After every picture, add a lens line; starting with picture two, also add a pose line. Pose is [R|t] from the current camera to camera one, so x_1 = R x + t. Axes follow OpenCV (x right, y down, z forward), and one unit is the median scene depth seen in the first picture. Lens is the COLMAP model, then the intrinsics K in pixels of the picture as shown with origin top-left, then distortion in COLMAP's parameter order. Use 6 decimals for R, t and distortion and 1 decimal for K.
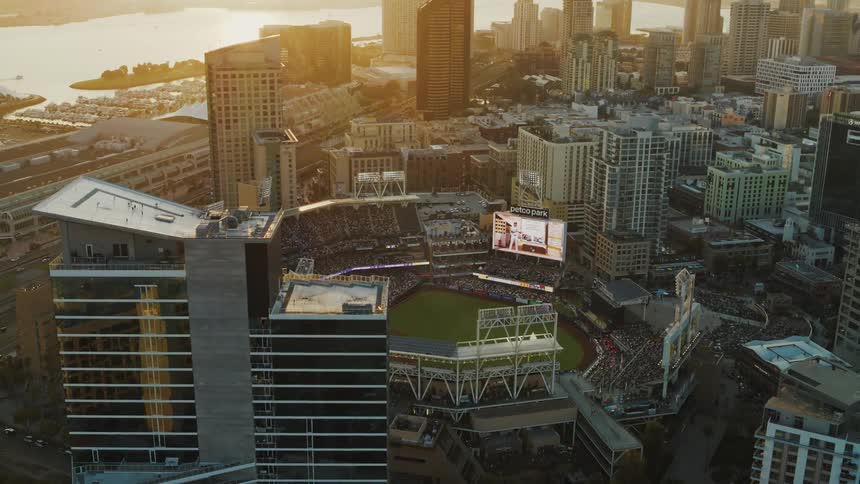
lens RADIAL K [[924.2, 0, 430.0], [0, 924.2, 242.0], [0, 0, 1]] dist [-0.049812, 0.018944]
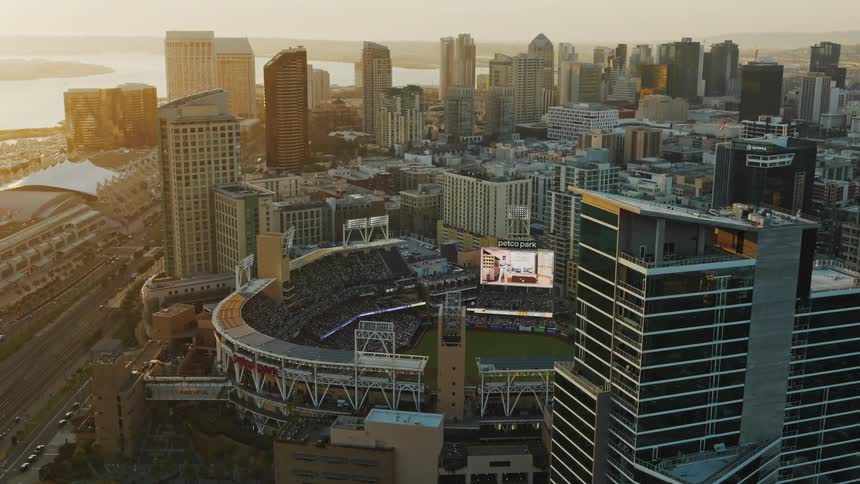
lens RADIAL K [[924.2, 0, 430.0], [0, 924.2, 242.0], [0, 0, 1]] dist [-0.049812, 0.018944]
pose [[0.947245, -0.076502, 0.311248, -0.298228], [0.097477, 0.993859, -0.052376, 0.009469], [-0.305329, 0.079953, 0.948884, 0.029182]]
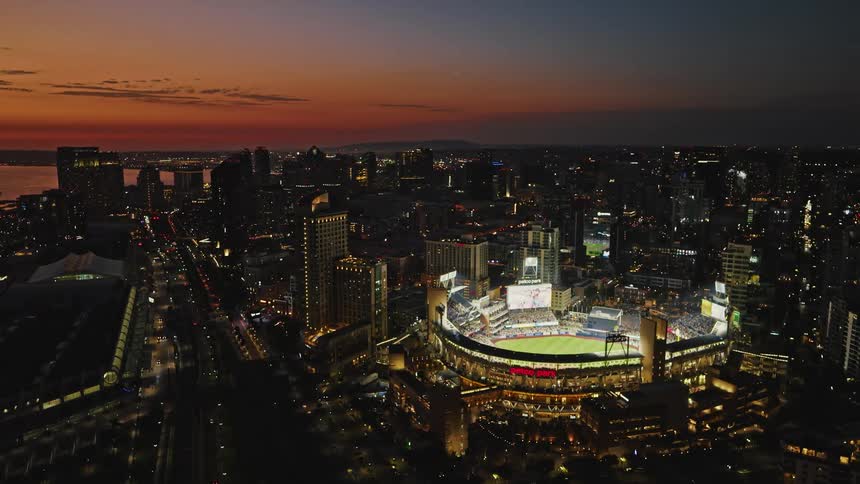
lens RADIAL K [[630.7, 0, 430.0], [0, 630.7, 242.0], [0, 0, 1]] dist [-0.044367, 0.003792]
pose [[0.728056, -0.115068, 0.675791, -0.747074], [0.205271, 0.977172, -0.054762, -0.073479], [-0.654063, 0.178590, 0.735056, 0.251804]]
